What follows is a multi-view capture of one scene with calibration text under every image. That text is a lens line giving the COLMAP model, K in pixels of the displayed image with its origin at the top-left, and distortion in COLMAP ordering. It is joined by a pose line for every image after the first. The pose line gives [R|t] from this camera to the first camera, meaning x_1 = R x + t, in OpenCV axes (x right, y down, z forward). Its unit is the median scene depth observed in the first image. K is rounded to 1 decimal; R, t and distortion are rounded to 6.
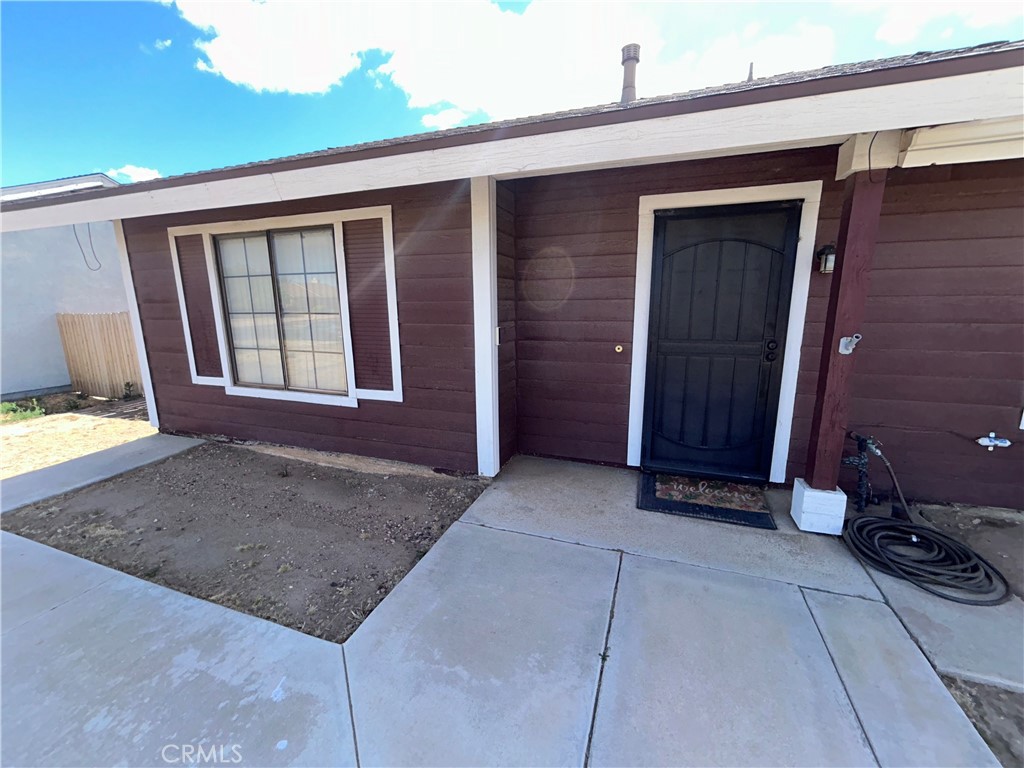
lens RADIAL K [[417.6, 0, 513.9], [0, 417.6, 385.2], [0, 0, 1]] dist [-0.000316, 0.000282]
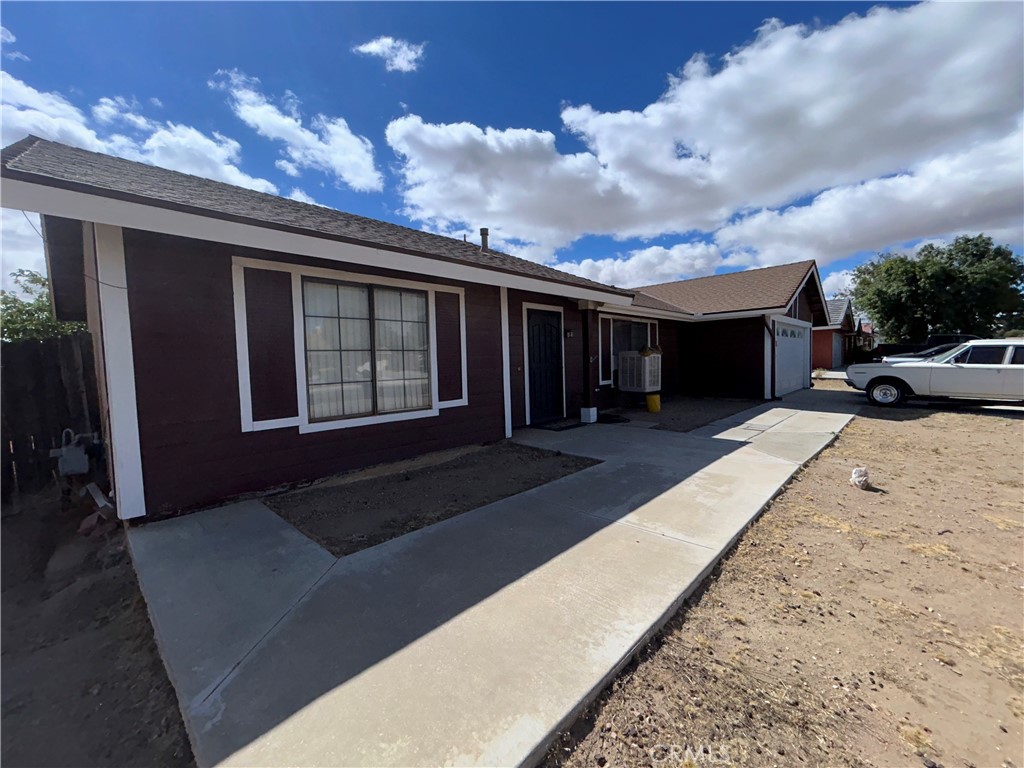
lens RADIAL K [[417.6, 0, 519.8], [0, 417.6, 385.8], [0, 0, 1]] dist [-0.000316, 0.000282]
pose [[0.391943, -0.055282, 0.918327, -1.552694], [0.209515, 0.977327, -0.030588, 0.055558], [-0.895815, 0.204392, 0.394638, 0.167263]]
